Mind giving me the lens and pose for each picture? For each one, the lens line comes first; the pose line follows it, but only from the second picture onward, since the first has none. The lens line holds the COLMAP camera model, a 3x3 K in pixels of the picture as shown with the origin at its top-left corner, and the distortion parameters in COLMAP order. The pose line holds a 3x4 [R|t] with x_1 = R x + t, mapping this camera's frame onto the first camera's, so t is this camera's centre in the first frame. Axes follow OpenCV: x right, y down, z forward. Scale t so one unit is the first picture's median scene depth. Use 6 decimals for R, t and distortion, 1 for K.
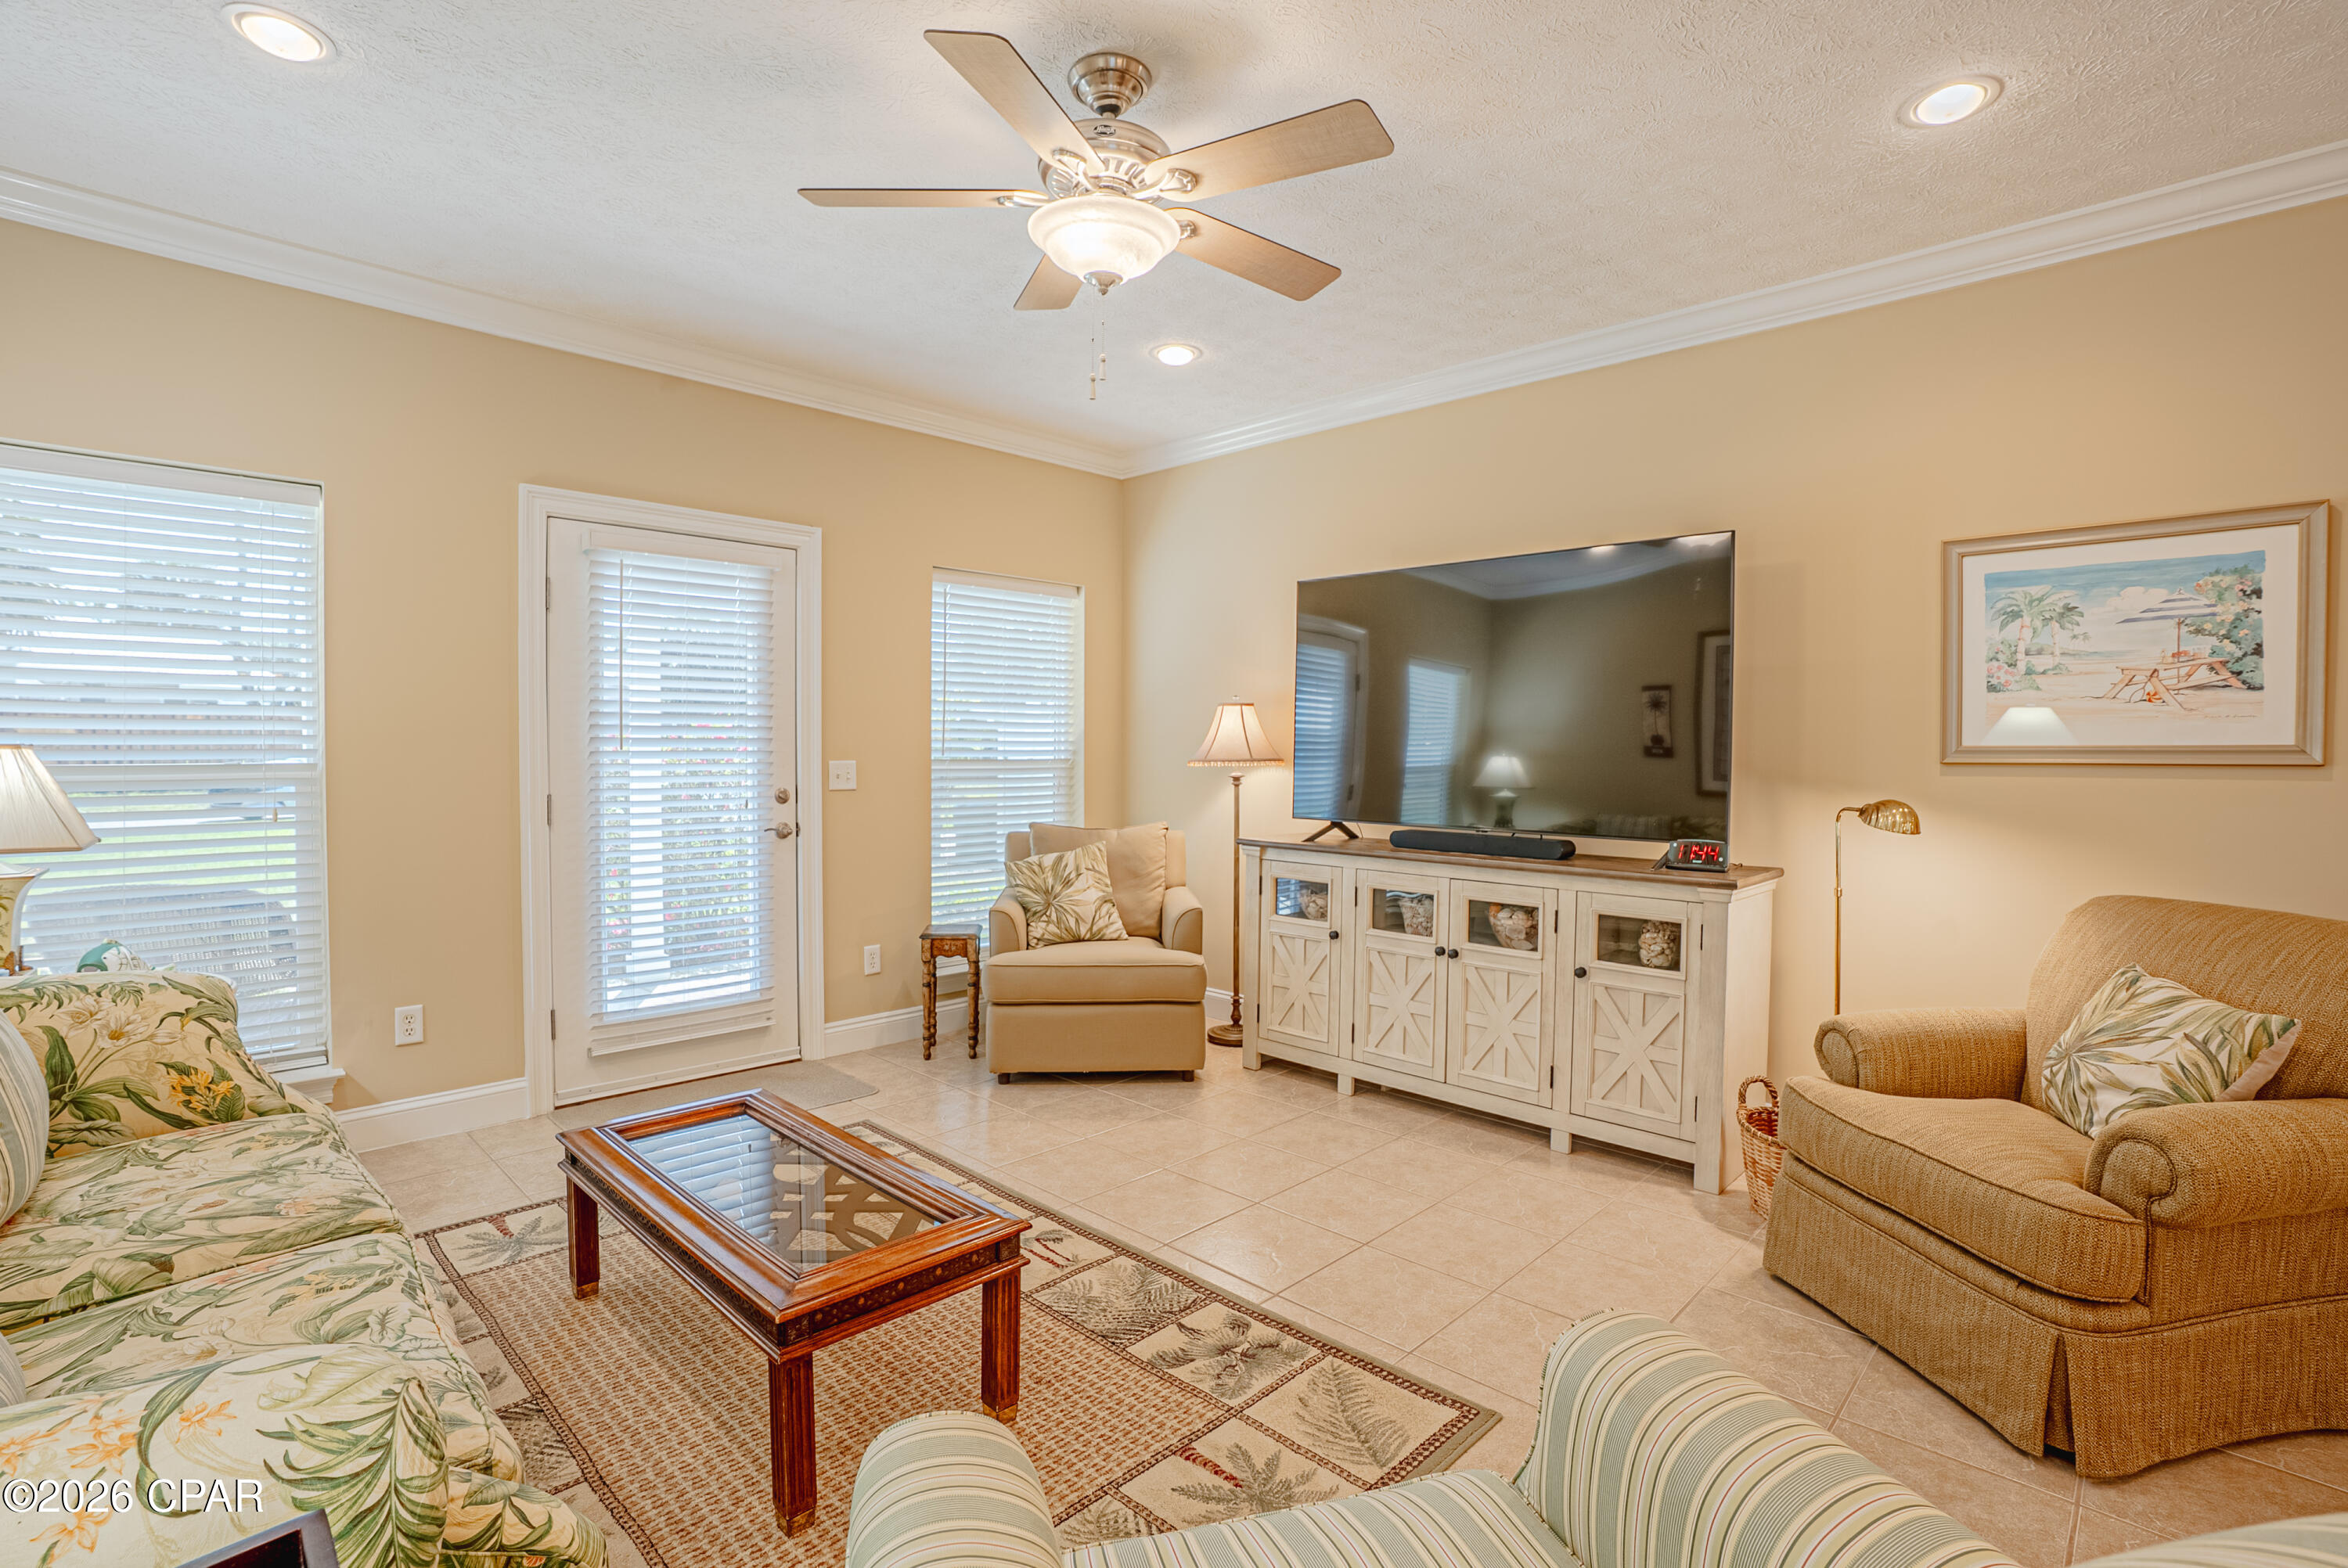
lens RADIAL K [[1087.6, 0, 1196.1], [0, 1087.6, 774.6], [0, 0, 1]] dist [-0.070346, 0.028177]
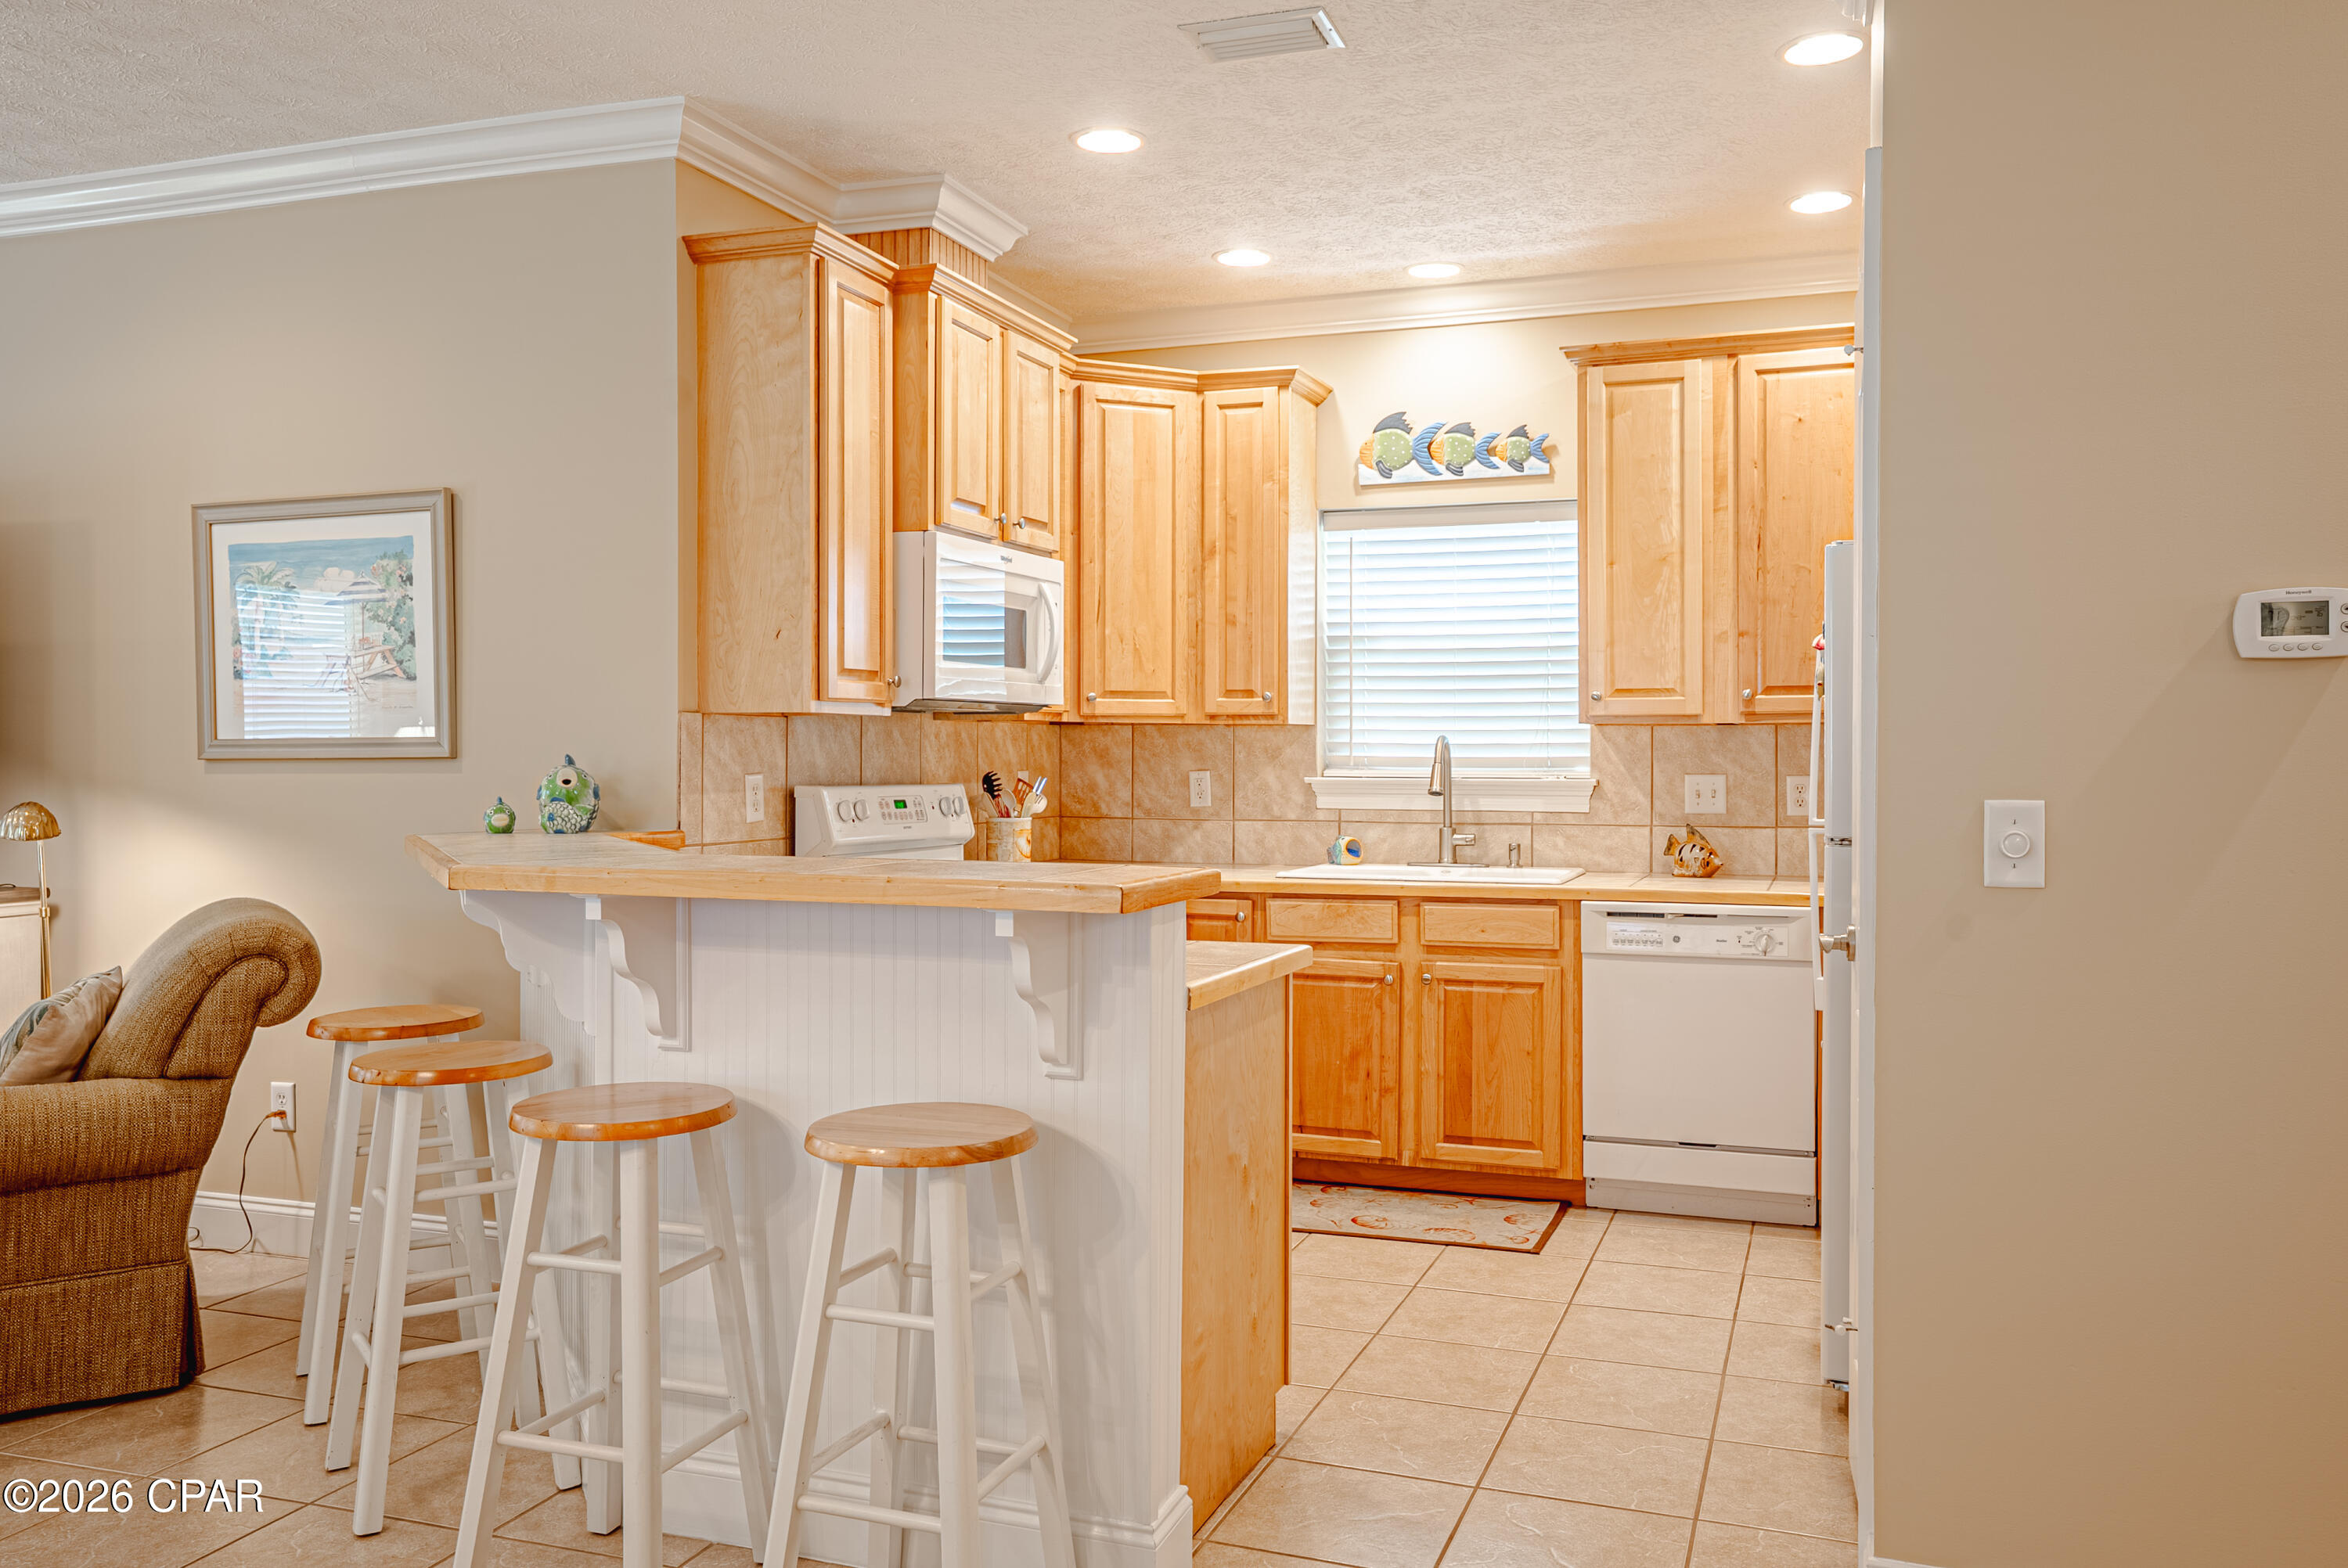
lens RADIAL K [[1757.7, 0, 1181.4], [0, 1757.7, 760.0], [0, 0, 1]] dist [0.038493, 0.001529]
pose [[0.921480, -0.009770, 0.388304, 0.841321], [0.015614, 0.999807, -0.011896, 0.019188], [-0.388113, 0.017025, 0.921455, -0.639028]]
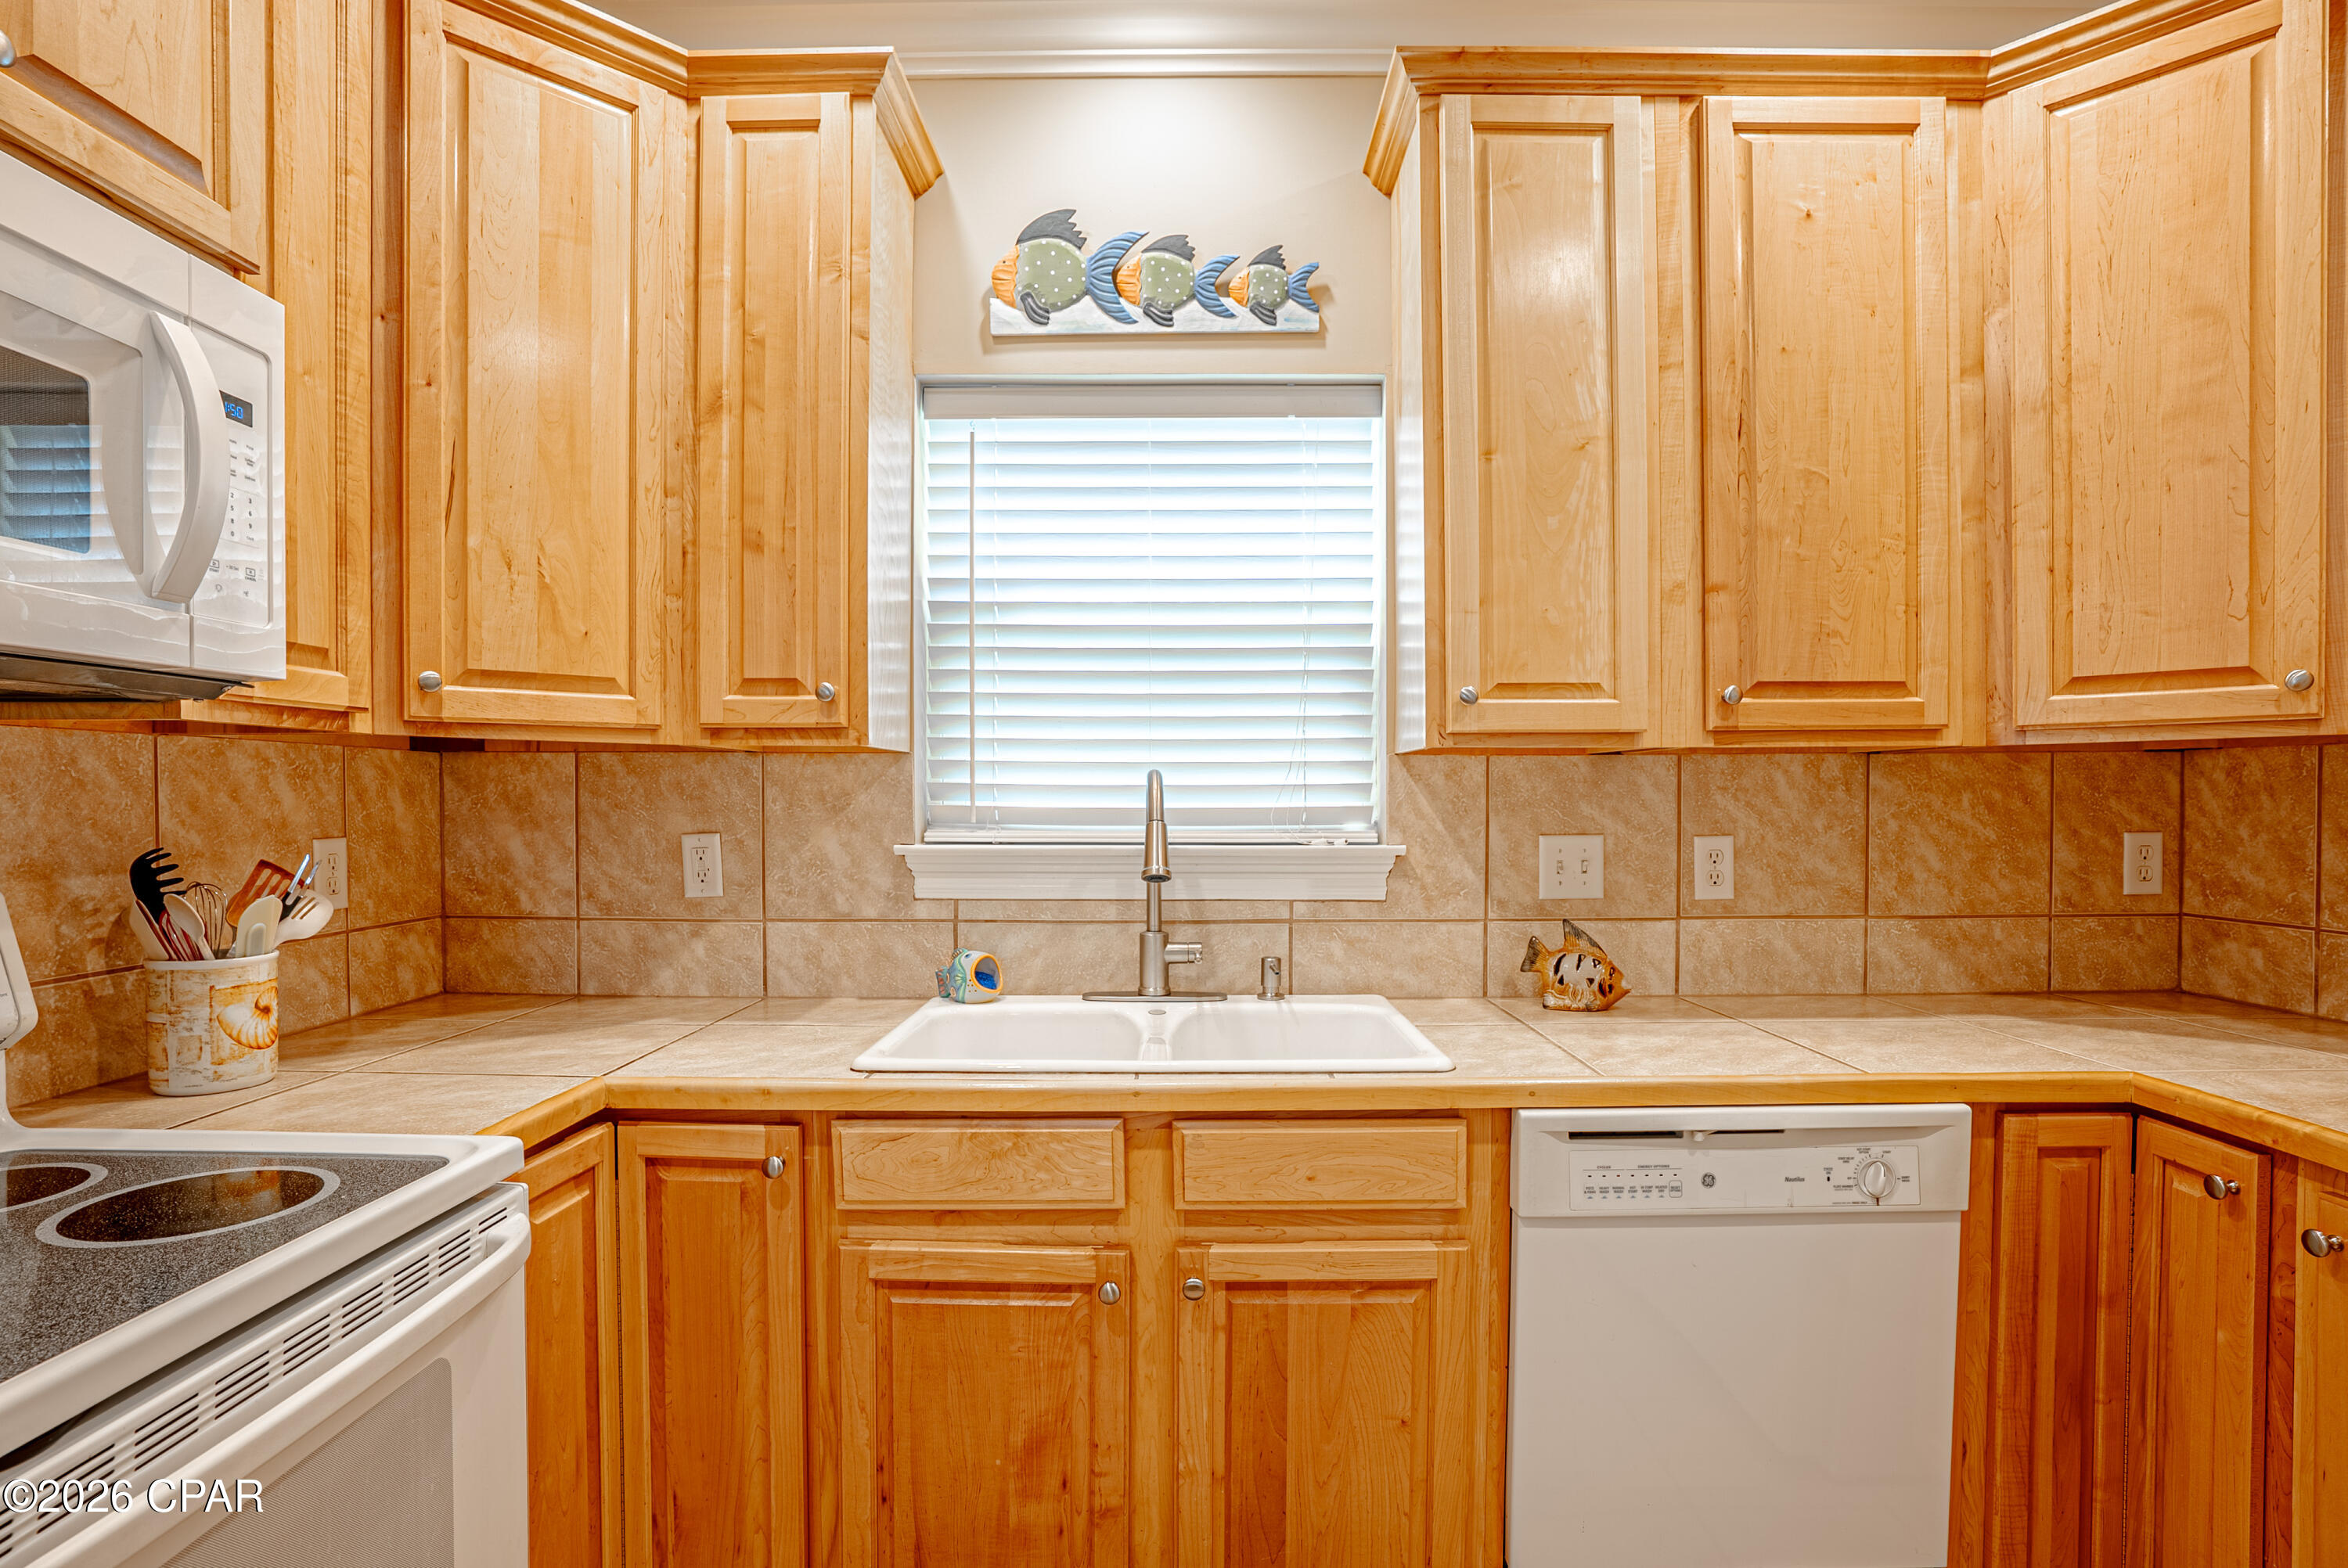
lens RADIAL K [[1151.6, 0, 1161.3], [0, 1151.6, 819.2], [0, 0, 1]] dist [-0.071877, 0.032430]
pose [[0.735073, -0.022567, 0.677612, 1.308922], [0.022270, 0.999710, 0.009135, 0.000595], [-0.677622, 0.008376, 0.735363, 0.352605]]
